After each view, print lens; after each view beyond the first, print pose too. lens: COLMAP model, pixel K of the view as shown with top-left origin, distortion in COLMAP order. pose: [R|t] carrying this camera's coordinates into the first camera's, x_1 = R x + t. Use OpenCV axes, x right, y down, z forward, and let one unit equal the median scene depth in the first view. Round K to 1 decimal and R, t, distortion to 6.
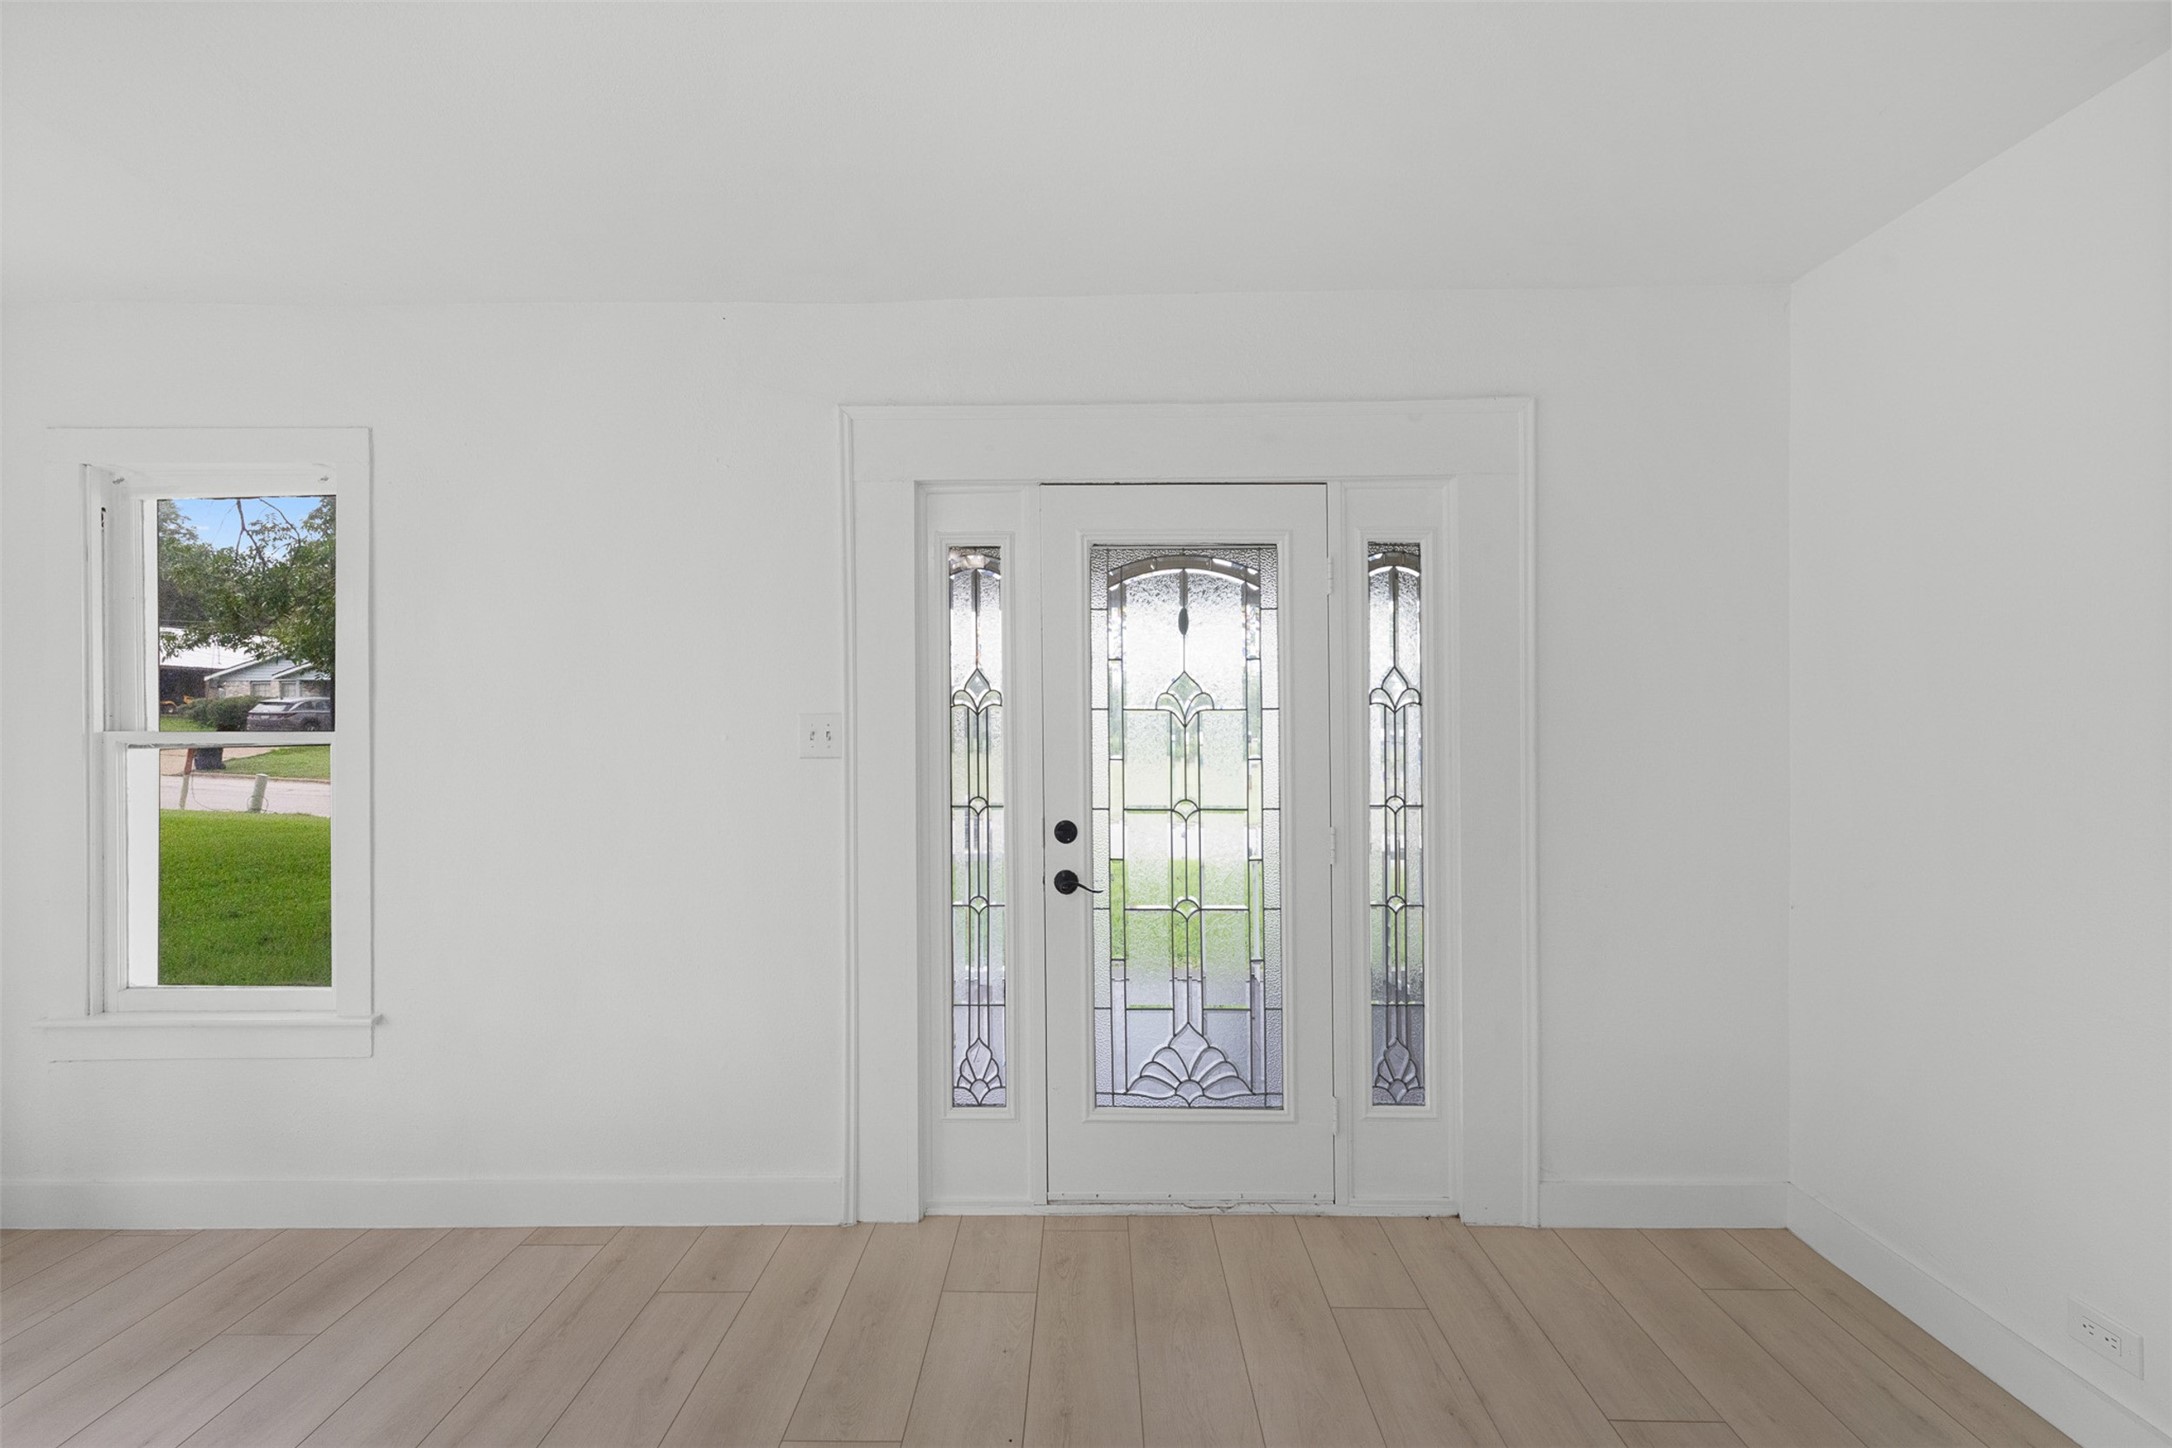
lens RADIAL K [[916.5, 0, 1086.9], [0, 916.5, 721.4], [0, 0, 1]] dist [-0.002321, 0.000367]
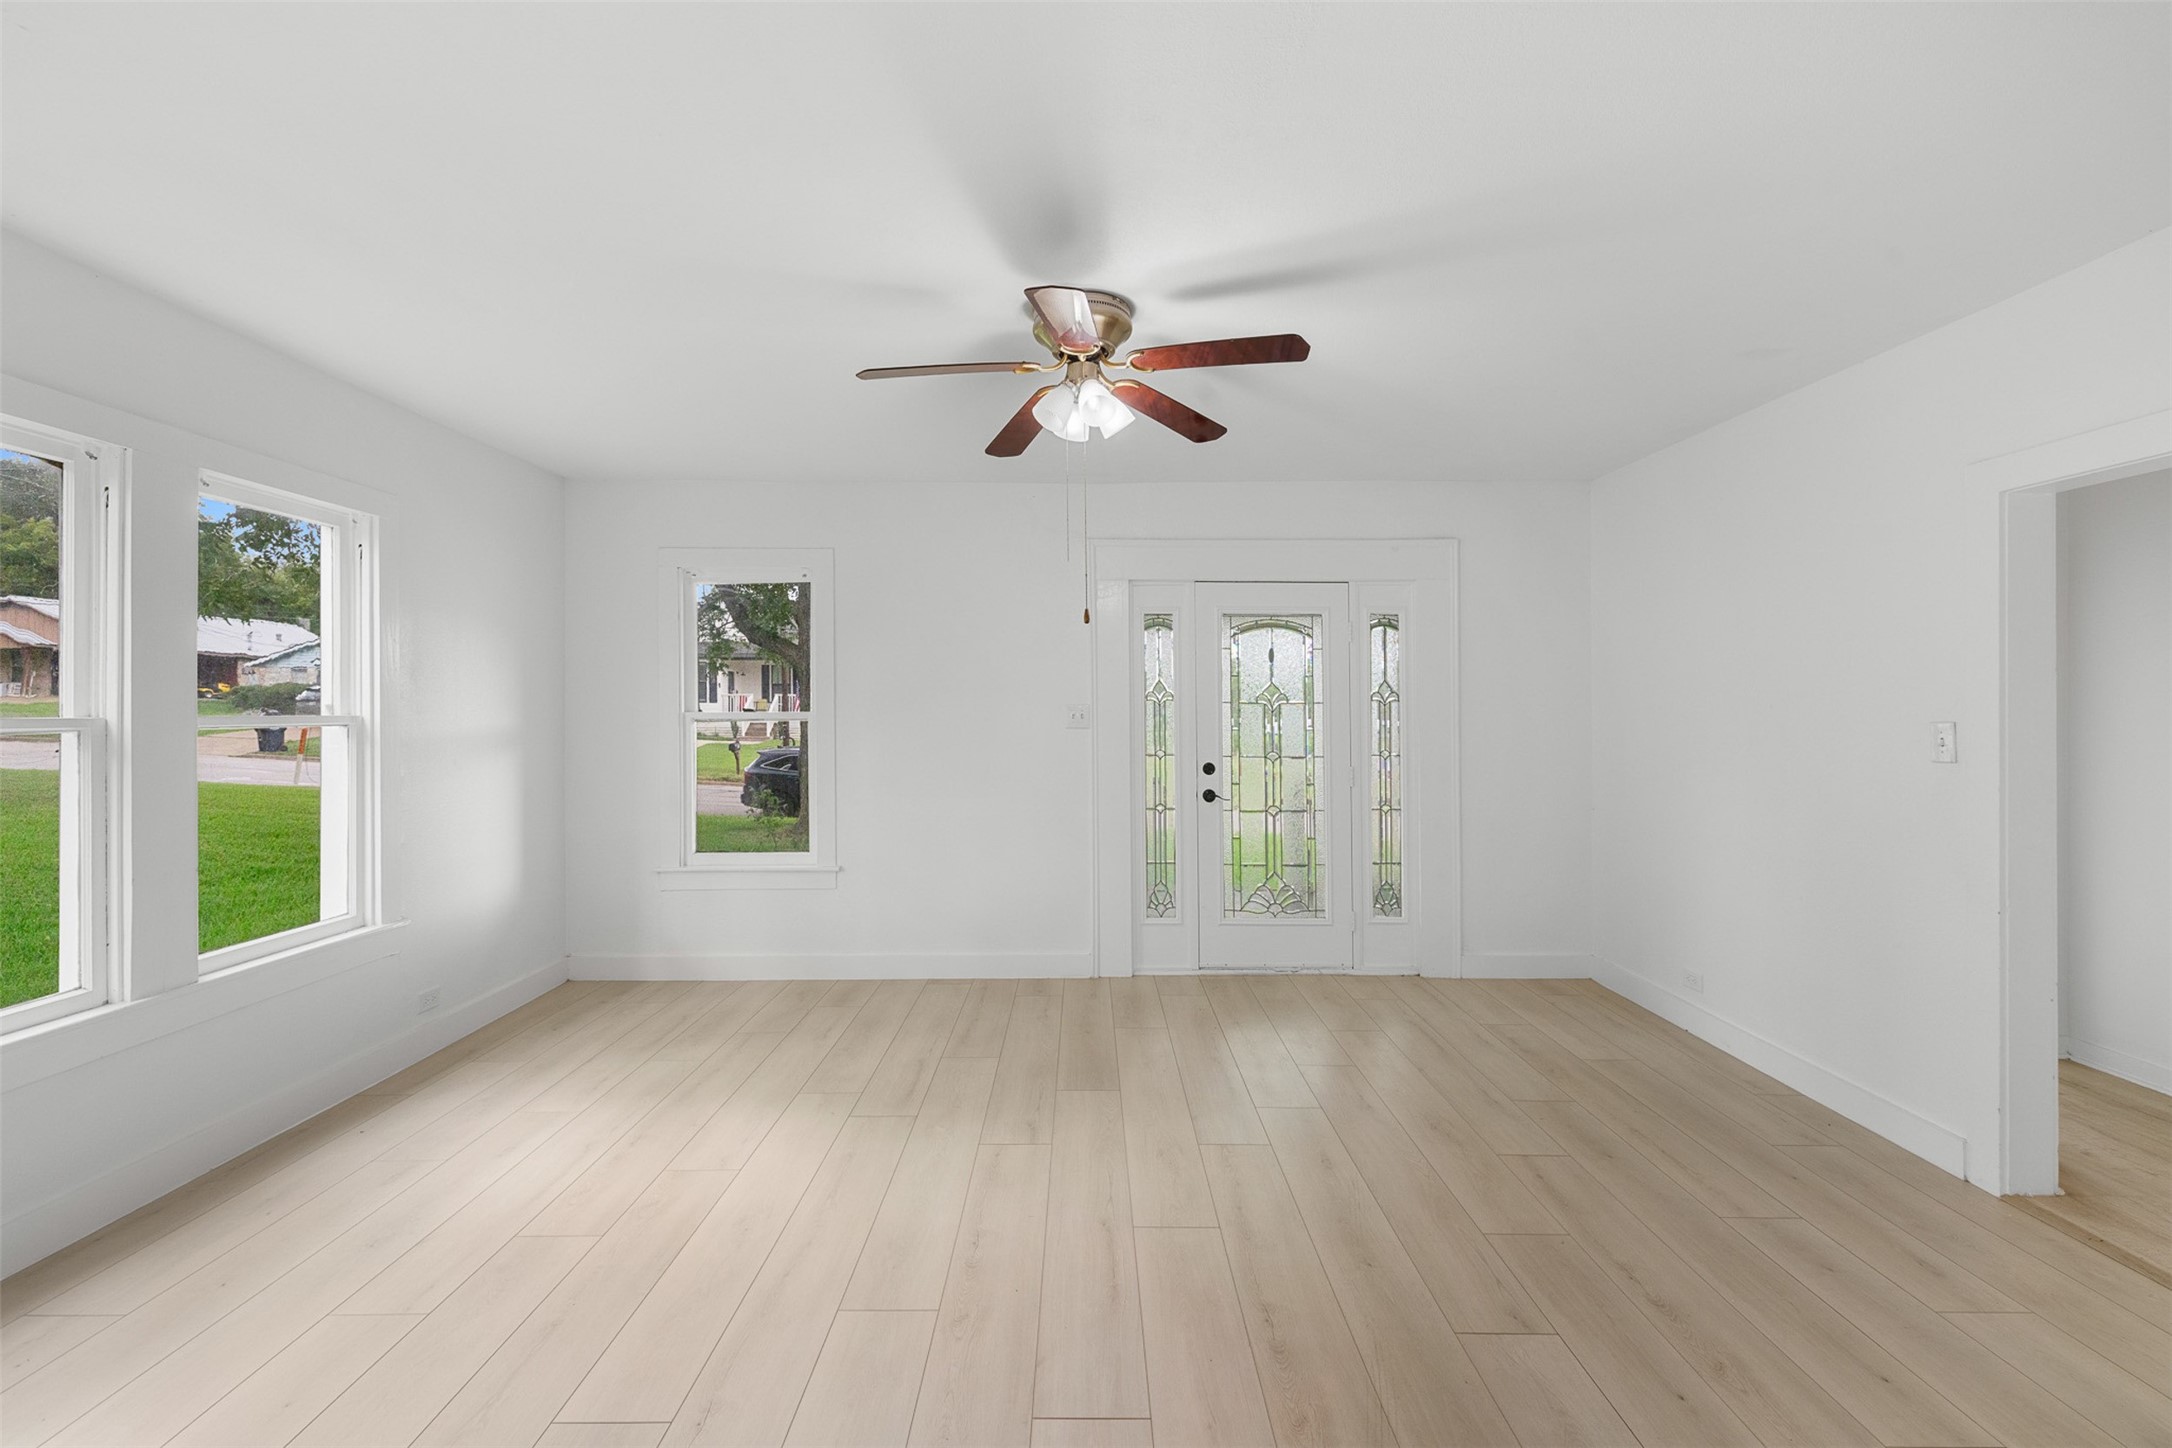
lens RADIAL K [[916.5, 0, 1105.9], [0, 916.5, 692.6], [0, 0, 1]] dist [-0.002321, 0.000367]
pose [[0.999769, 0.004690, 0.020977, -0.273445], [-0.004283, 0.999803, -0.019391, 0.003441], [-0.021063, 0.019296, 0.999592, -0.861056]]
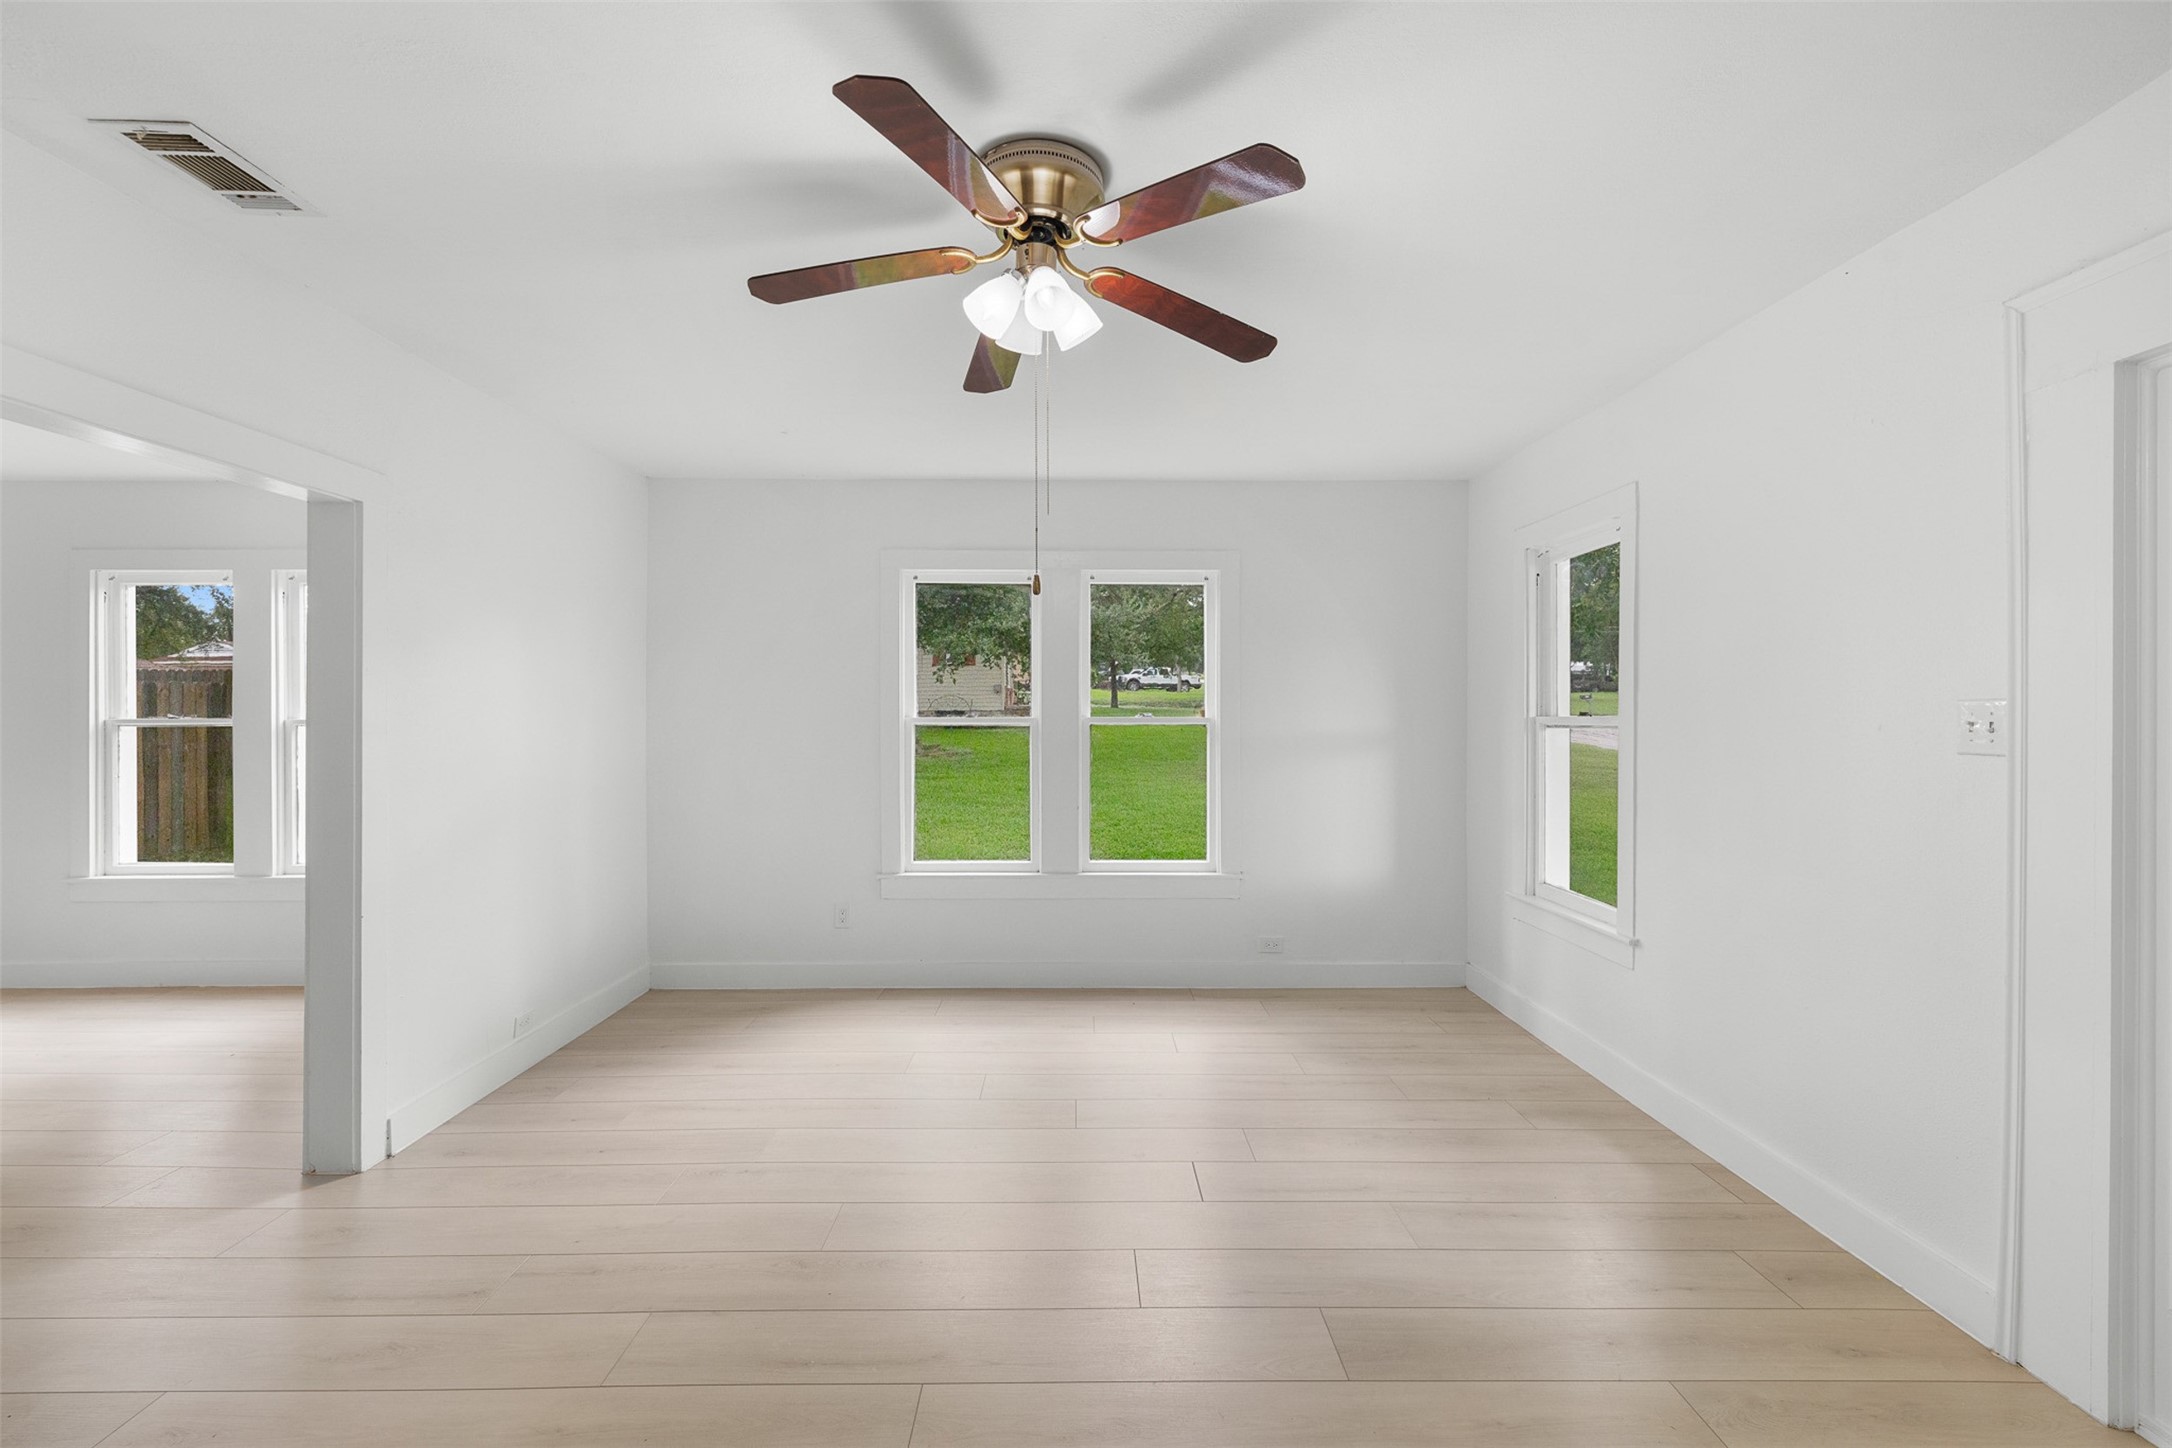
lens RADIAL K [[916.5, 0, 1079.6], [0, 916.5, 717.3], [0, 0, 1]] dist [-0.002321, 0.000367]
pose [[0.008685, 0.006297, -0.999942, 0.494888], [0.002393, 0.999977, 0.006318, 0.000039], [0.999959, -0.002448, 0.008669, 0.206091]]
